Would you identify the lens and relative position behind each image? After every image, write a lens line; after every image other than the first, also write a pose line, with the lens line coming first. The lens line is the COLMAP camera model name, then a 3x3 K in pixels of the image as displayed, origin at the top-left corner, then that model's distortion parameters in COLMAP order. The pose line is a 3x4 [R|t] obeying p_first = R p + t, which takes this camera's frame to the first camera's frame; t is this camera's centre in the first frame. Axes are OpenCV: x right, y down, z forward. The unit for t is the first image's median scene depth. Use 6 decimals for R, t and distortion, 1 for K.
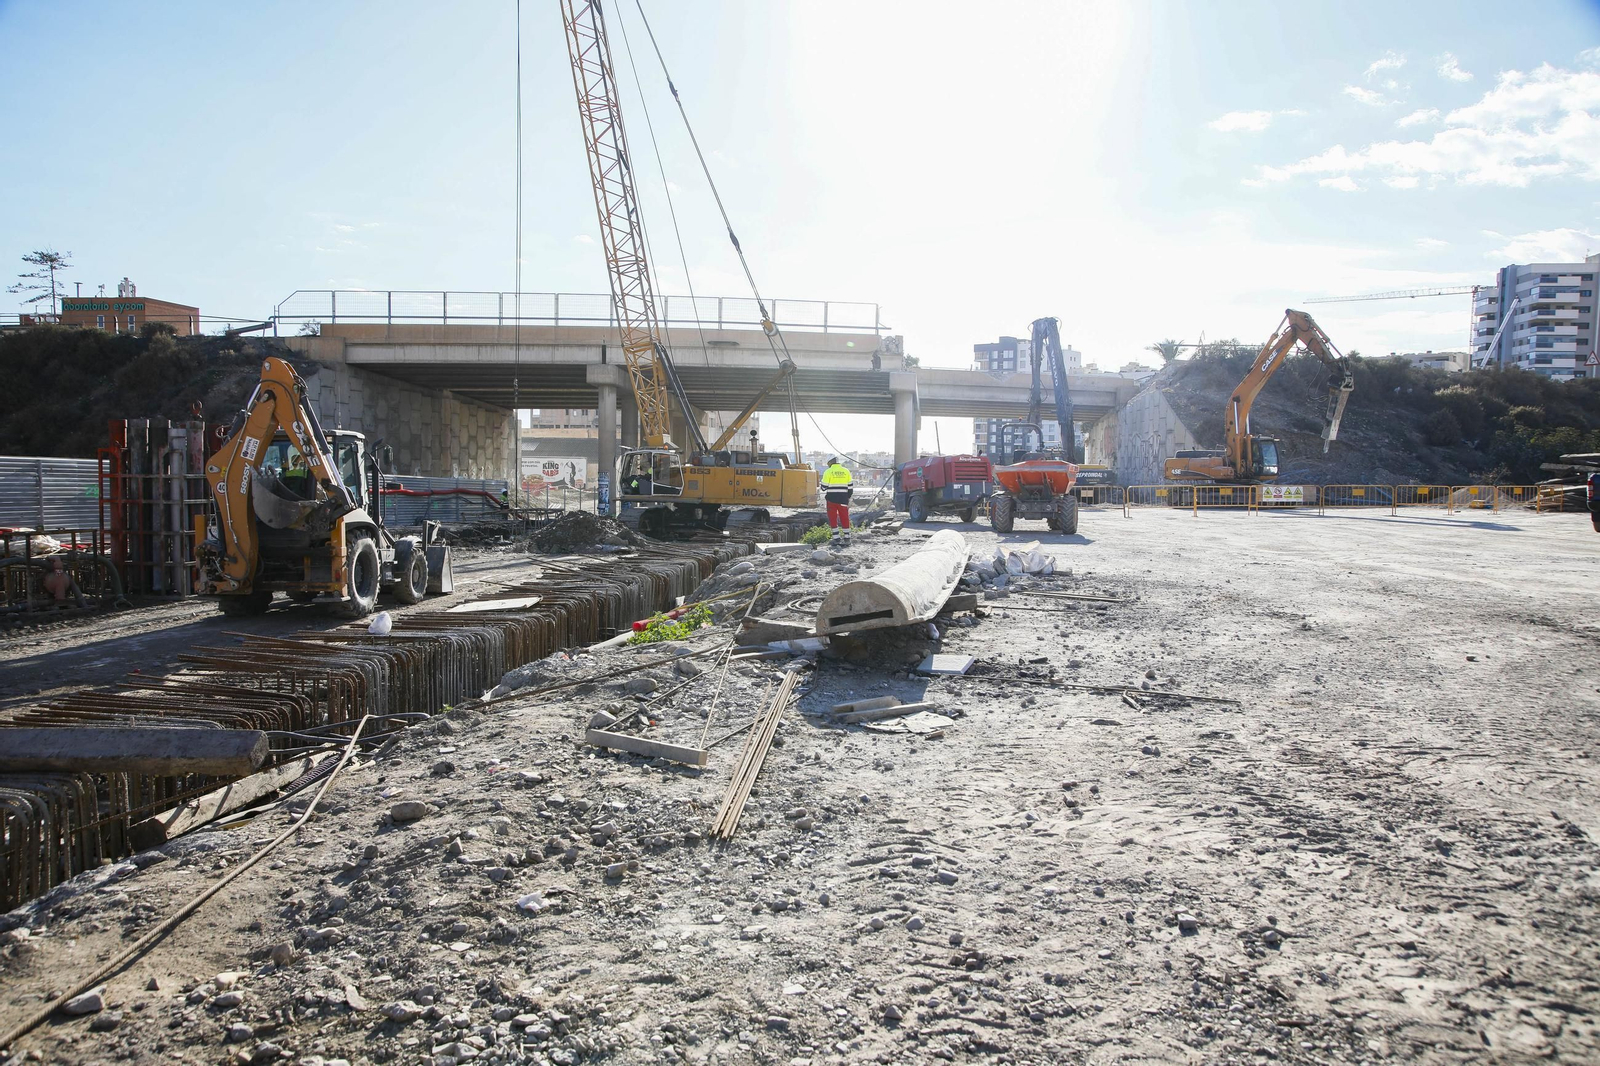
lens RADIAL K [[1189.9, 0, 800.6], [0, 1189.9, 536.7], [0, 0, 1]] dist [-0.104745, 0.096245]
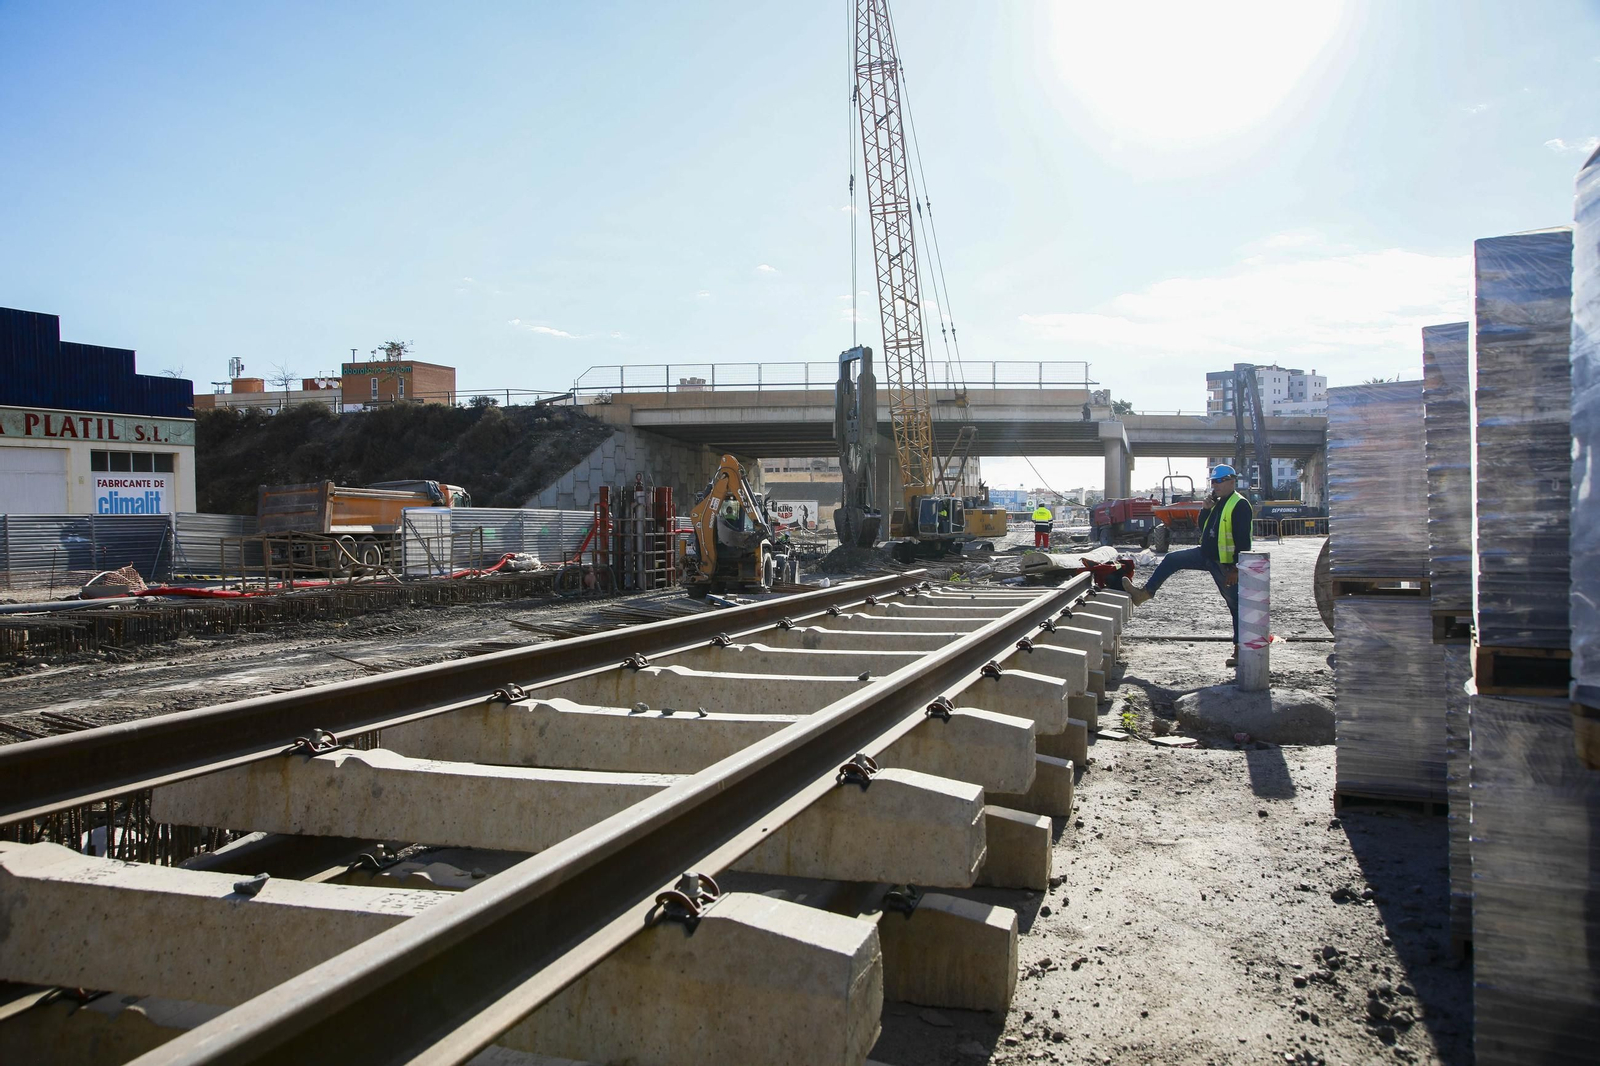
lens RADIAL K [[1307.5, 0, 800.8], [0, 1307.5, 558.6], [0, 0, 1]] dist [-0.059017, 0.173486]
pose [[0.985361, -0.008701, -0.170261, 0.004979], [0.004738, 0.999709, -0.023669, 0.014552], [0.170417, 0.022516, 0.985115, -0.204672]]
